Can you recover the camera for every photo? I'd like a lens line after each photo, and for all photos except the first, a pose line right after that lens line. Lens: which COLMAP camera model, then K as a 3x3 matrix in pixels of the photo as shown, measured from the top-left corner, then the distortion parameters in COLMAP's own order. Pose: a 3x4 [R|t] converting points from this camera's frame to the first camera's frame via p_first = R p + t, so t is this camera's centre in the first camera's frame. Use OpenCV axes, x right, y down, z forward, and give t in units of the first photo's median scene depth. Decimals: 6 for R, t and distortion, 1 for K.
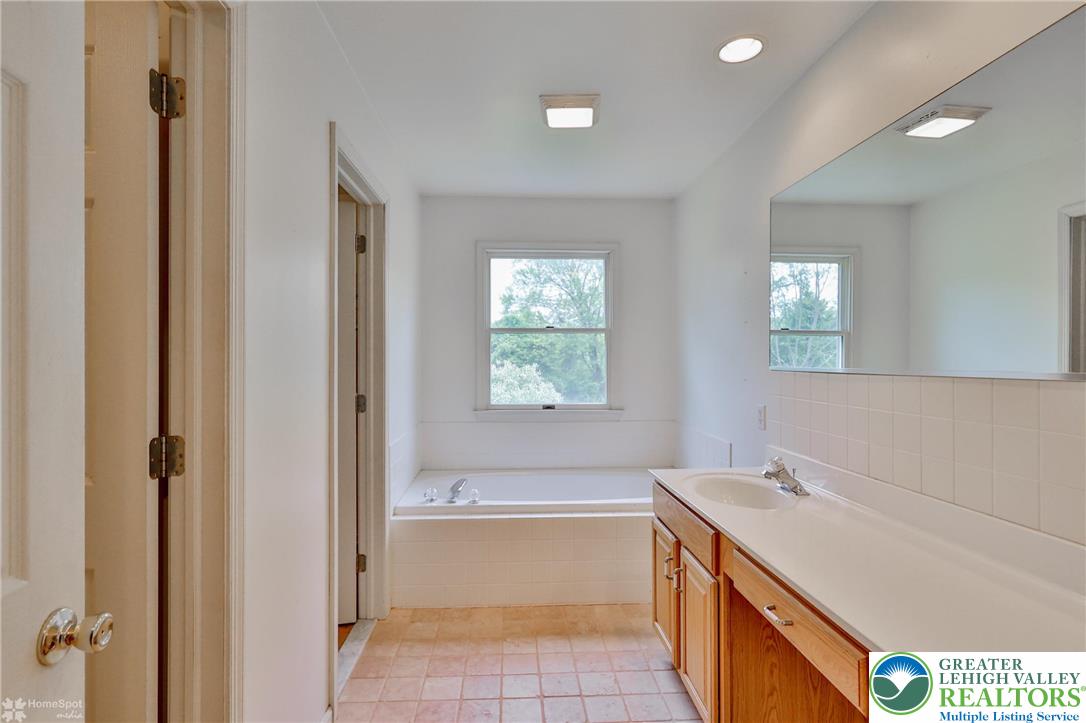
lens RADIAL K [[537.0, 0, 540.6], [0, 537.0, 361.6], [0, 0, 1]] dist [-0.000102, 0.000381]
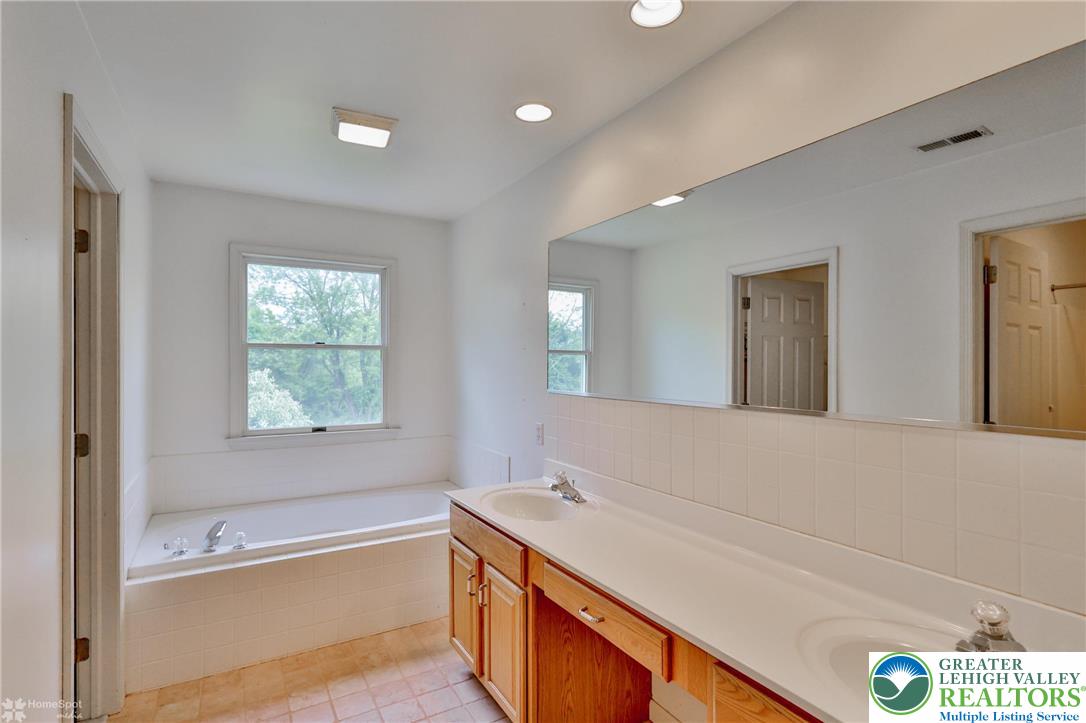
lens RADIAL K [[537.0, 0, 544.1], [0, 537.0, 363.1], [0, 0, 1]] dist [-0.000102, 0.000381]
pose [[0.885002, 0.001989, 0.465582, -0.101248], [-0.002533, 0.999997, 0.000543, -0.043367], [-0.465579, -0.001660, 0.885005, -0.005453]]
